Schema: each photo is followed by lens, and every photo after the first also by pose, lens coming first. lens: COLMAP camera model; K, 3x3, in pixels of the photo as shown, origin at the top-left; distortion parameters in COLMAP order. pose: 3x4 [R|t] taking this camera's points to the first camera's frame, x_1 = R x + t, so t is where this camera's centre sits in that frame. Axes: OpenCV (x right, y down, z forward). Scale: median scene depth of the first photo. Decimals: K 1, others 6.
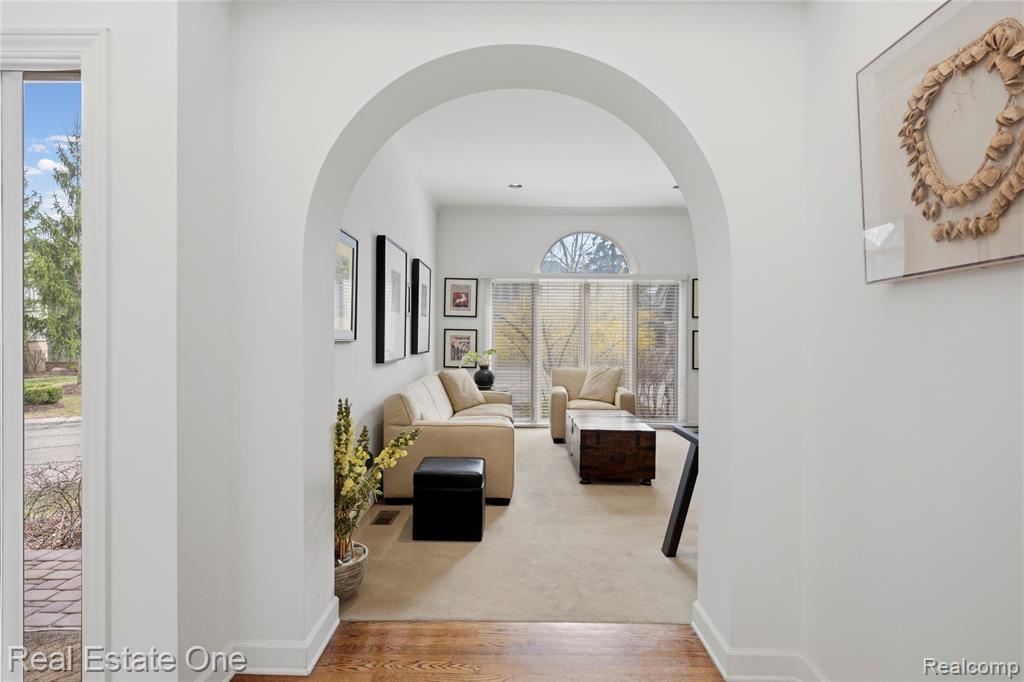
lens RADIAL K [[530.8, 0, 511.5], [0, 530.8, 338.2], [0, 0, 1]] dist [0.005413, 0.000356]
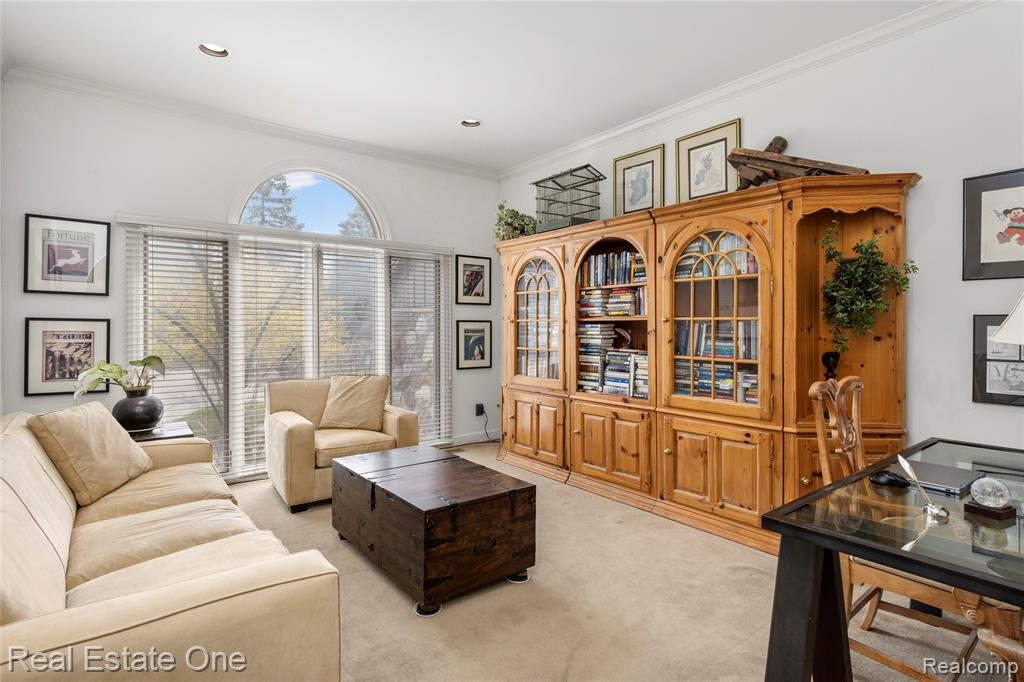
lens RADIAL K [[530.8, 0, 513.6], [0, 530.8, 325.9], [0, 0, 1]] dist [0.005413, 0.000356]
pose [[0.789653, -0.006415, 0.613520, -0.079651], [0.010612, 0.999939, -0.003203, -0.003889], [-0.613462, 0.009040, 0.789672, 0.367871]]
